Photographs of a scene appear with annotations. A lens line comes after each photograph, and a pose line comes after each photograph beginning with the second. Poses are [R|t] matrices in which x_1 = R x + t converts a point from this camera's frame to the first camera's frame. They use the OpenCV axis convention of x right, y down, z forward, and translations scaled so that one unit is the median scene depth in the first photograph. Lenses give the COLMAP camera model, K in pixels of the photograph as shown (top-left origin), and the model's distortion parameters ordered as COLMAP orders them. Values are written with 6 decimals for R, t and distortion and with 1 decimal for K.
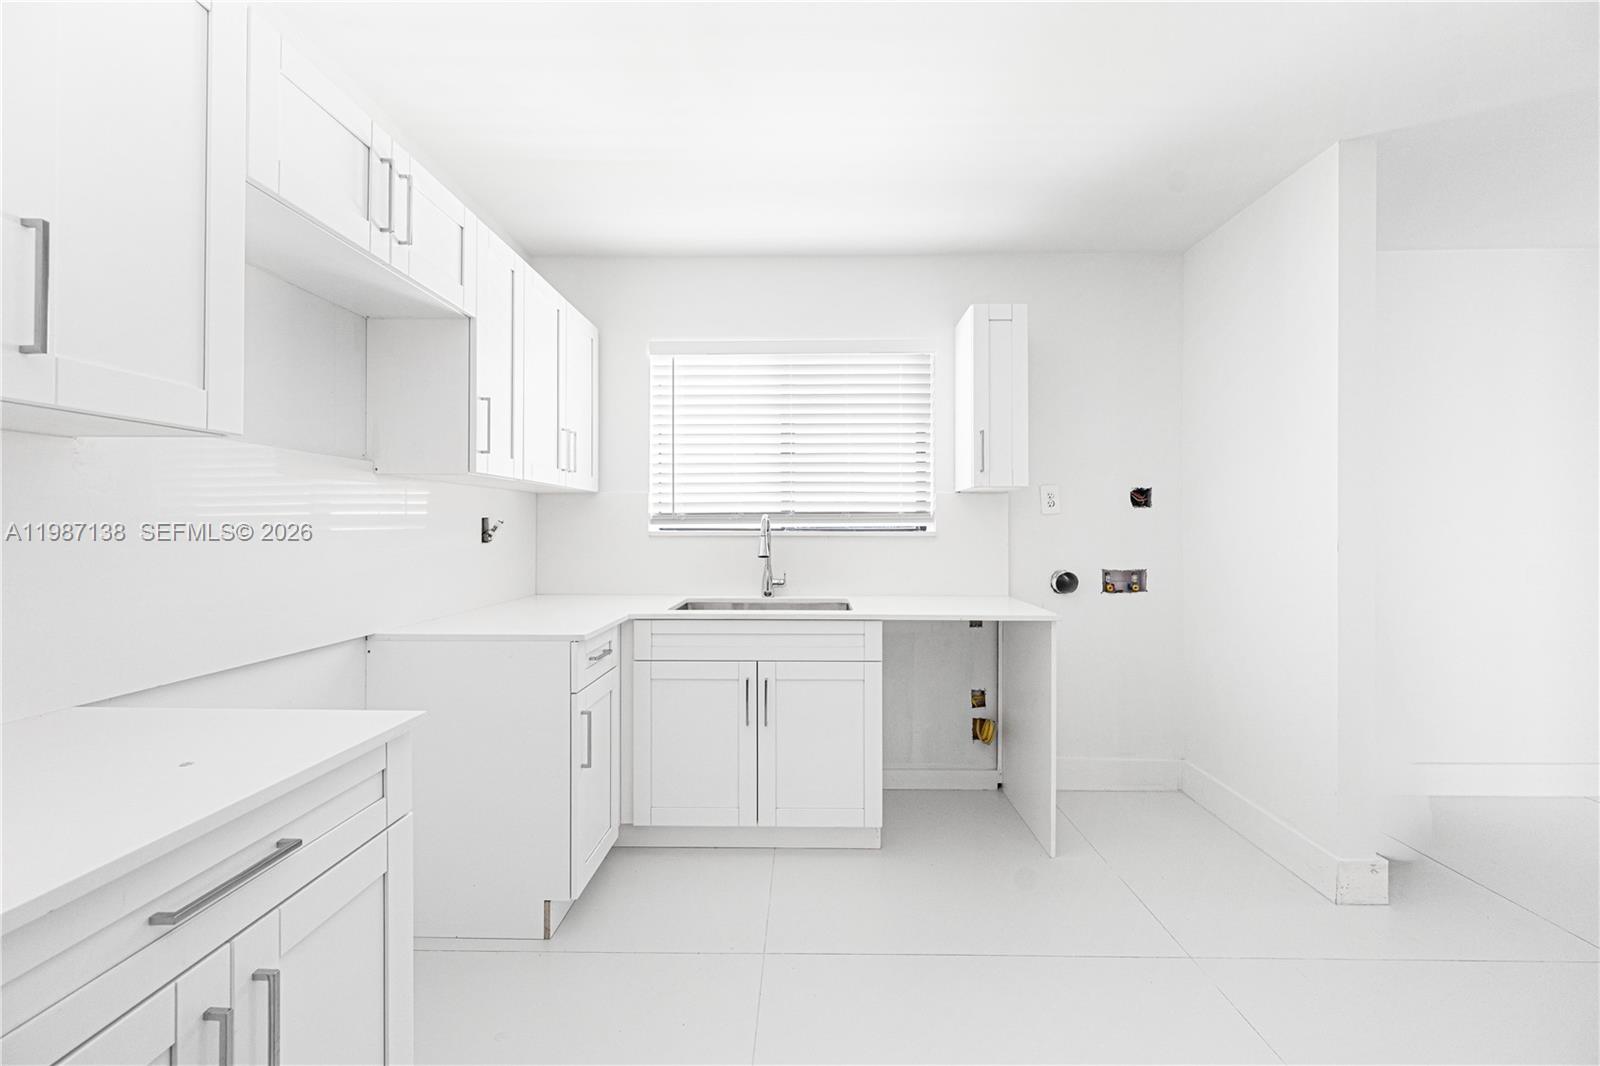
lens RADIAL K [[665.1, 0, 802.2], [0, 665.1, 526.6], [0, 0, 1]] dist [-0.000348, -0.000111]
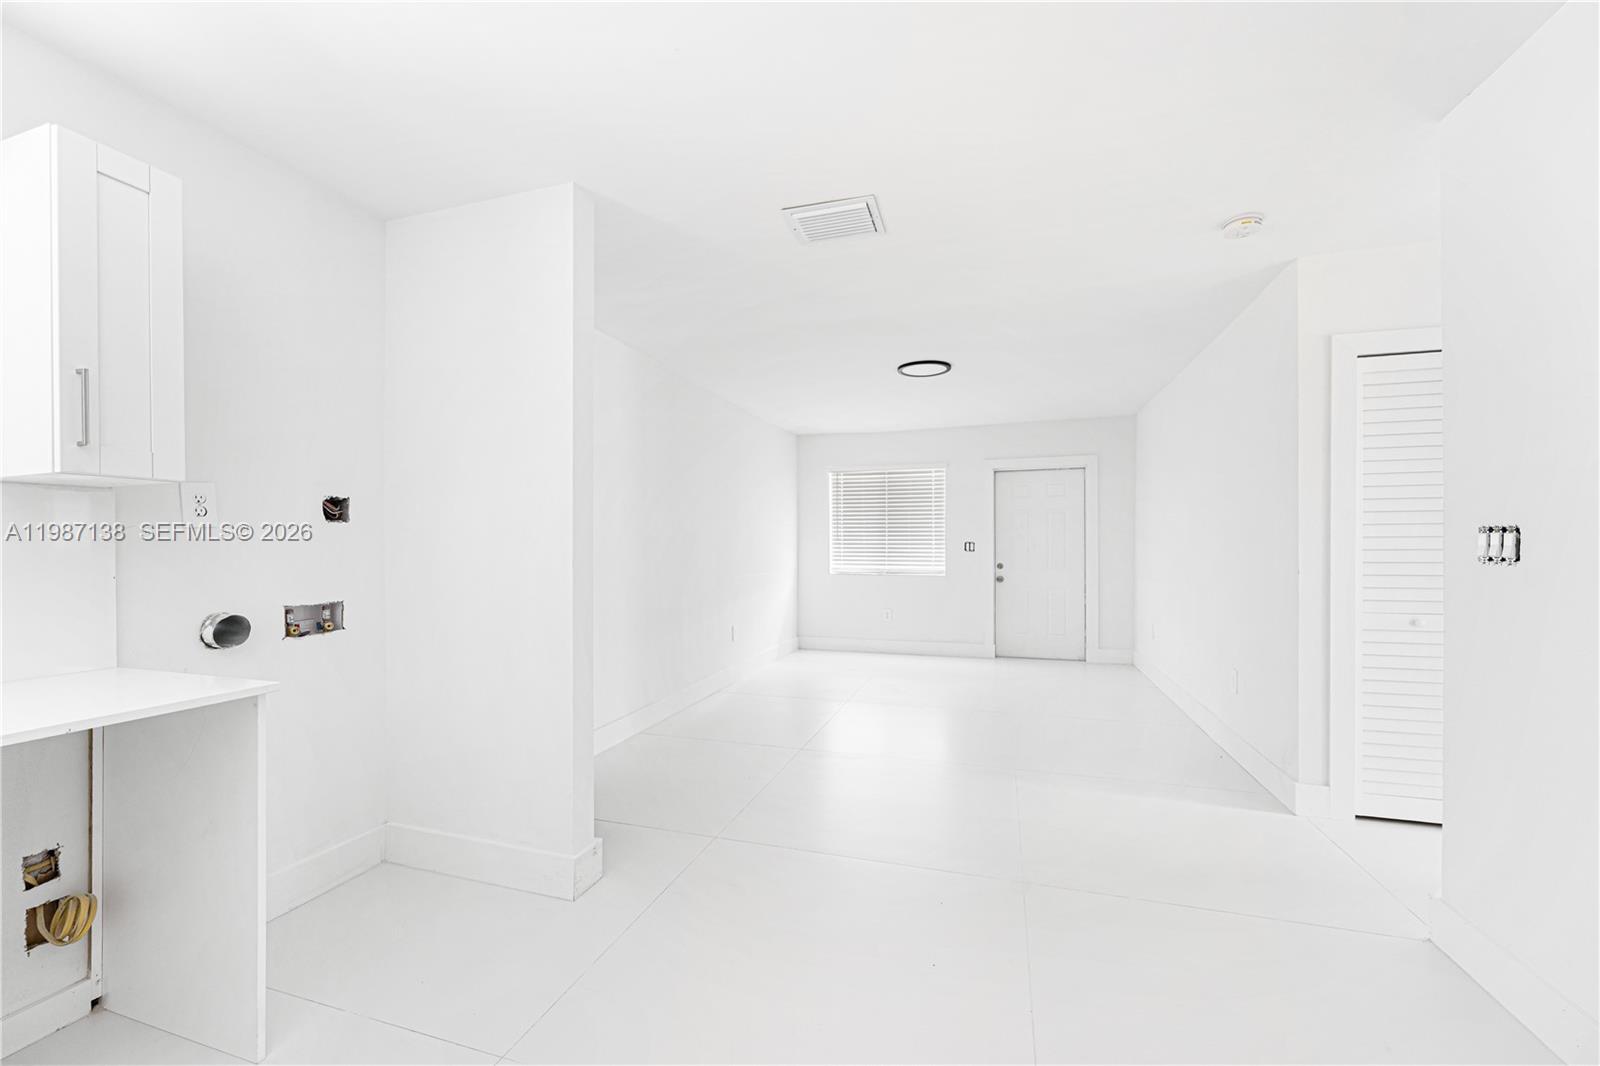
lens RADIAL K [[639.1, 0, 800.9], [0, 639.1, 544.8], [0, 0, 1]] dist [-0.002423, -0.000672]
pose [[0.278346, -0.000449, 0.960481, -0.056709], [0.002070, 0.999998, -0.000132, -0.000880], [-0.960479, 0.002024, 0.278347, 0.270198]]
